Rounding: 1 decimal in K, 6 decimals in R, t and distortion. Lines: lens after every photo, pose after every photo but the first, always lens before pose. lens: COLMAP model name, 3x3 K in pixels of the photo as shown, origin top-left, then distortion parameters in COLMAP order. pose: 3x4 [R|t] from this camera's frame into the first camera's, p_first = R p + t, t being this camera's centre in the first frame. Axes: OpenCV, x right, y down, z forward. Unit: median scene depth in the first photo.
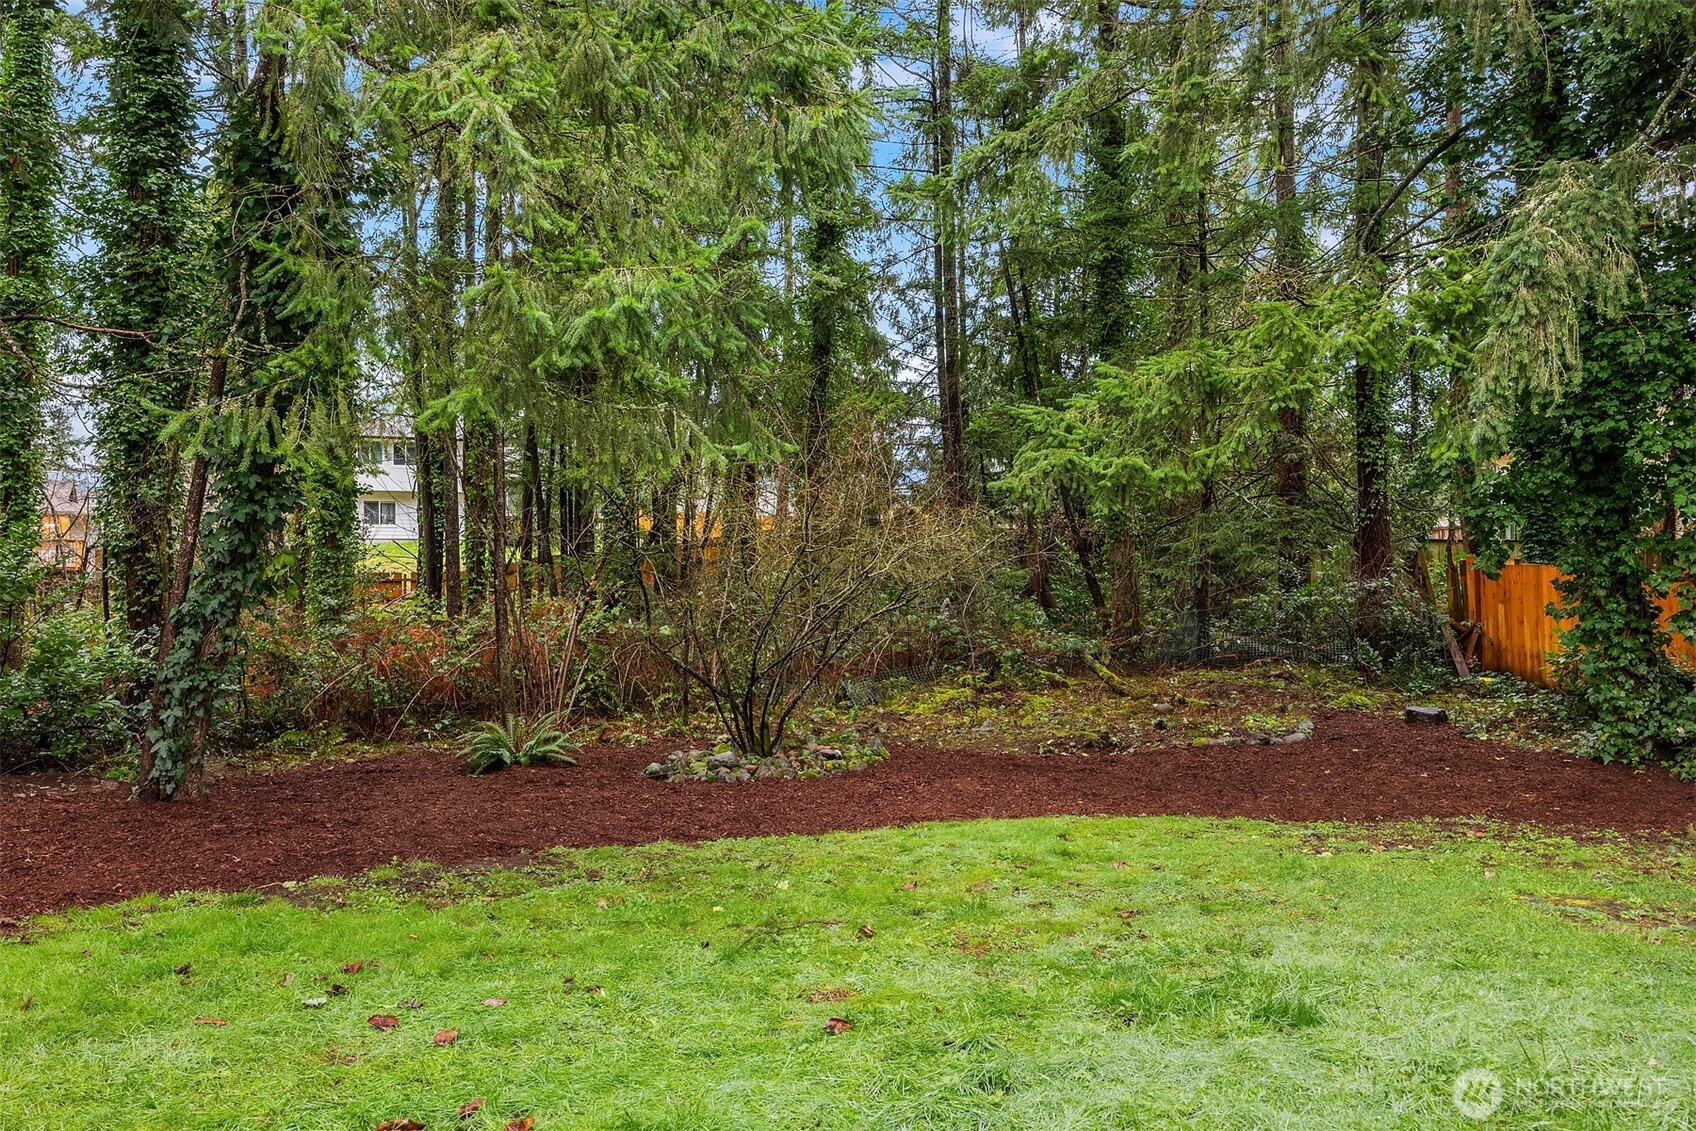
lens RADIAL K [[1367.8, 0, 848.0], [0, 1367.8, 562.4], [0, 0, 1]] dist [0.000506, 0.000895]
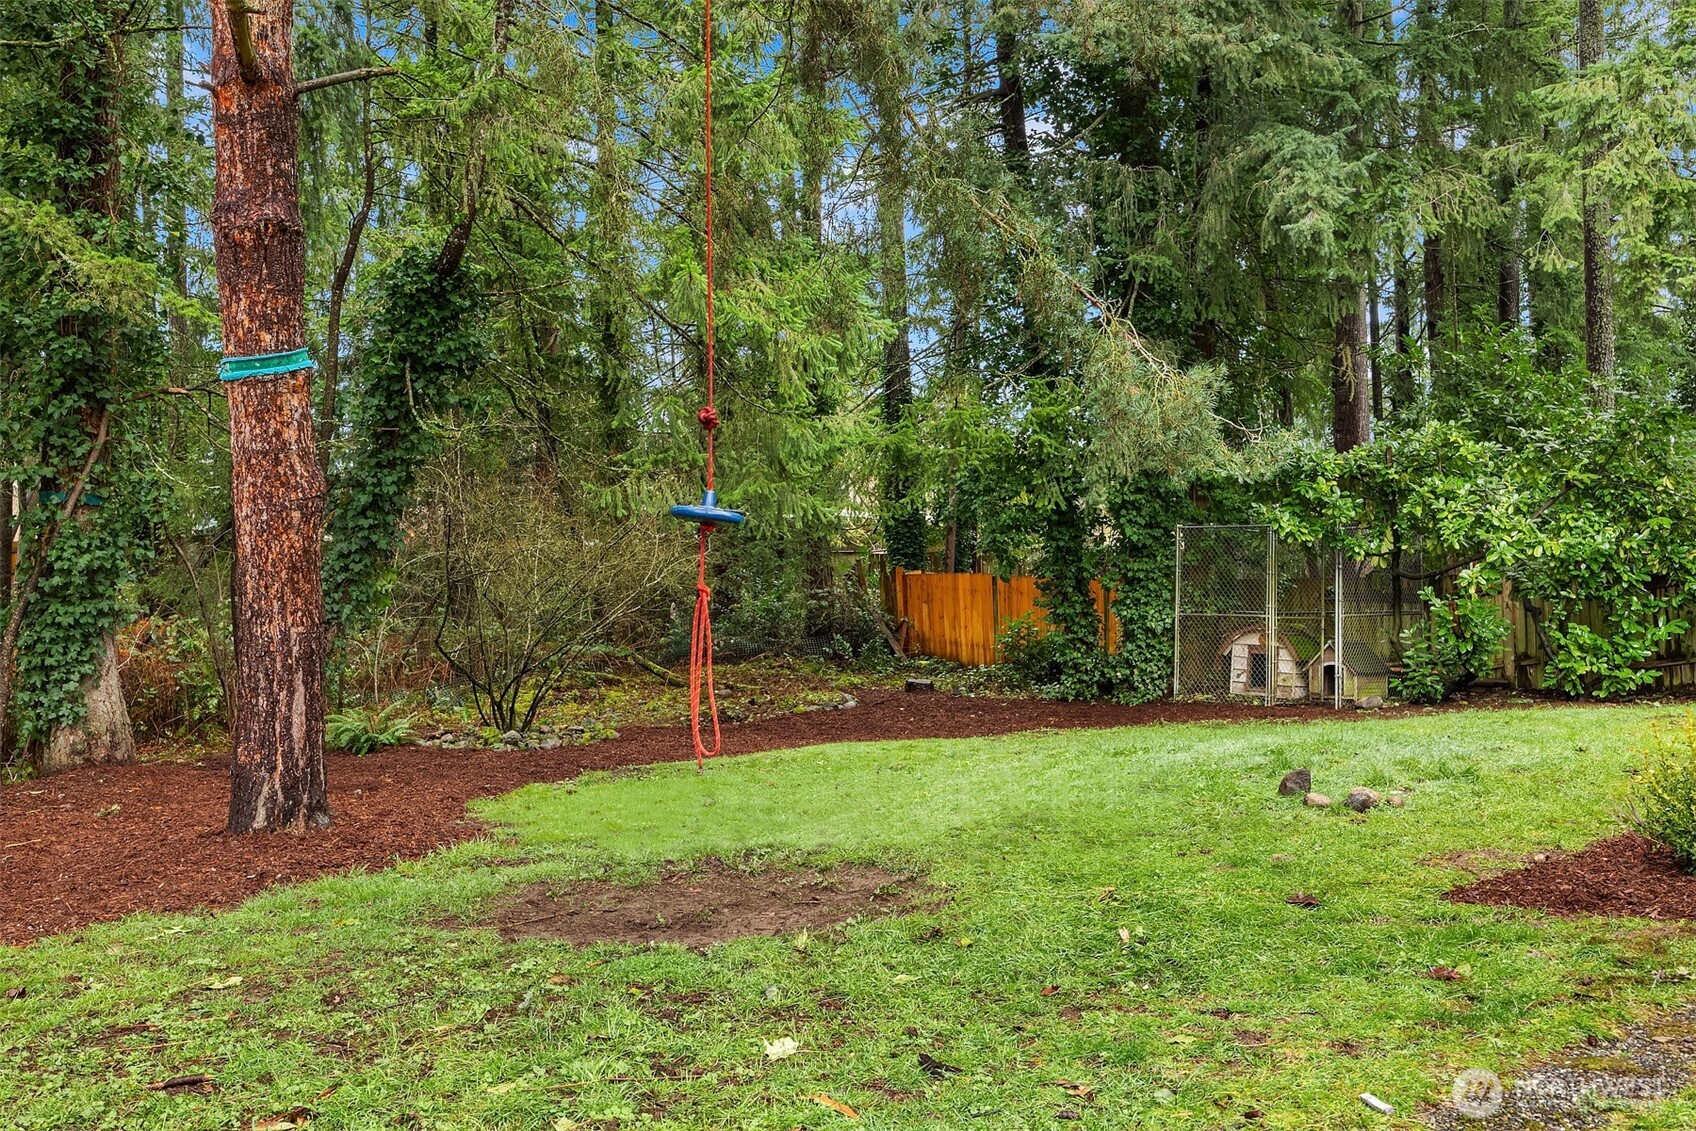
lens RADIAL K [[1709.2, 0, 848.0], [0, 1709.2, 565.1], [0, 0, 1]] dist [-0.000741, 0.000000]
pose [[0.846092, -0.006088, 0.533003, -0.682387], [0.010113, 0.999938, -0.004632, 0.000748], [-0.532942, 0.009310, 0.846101, -0.493809]]
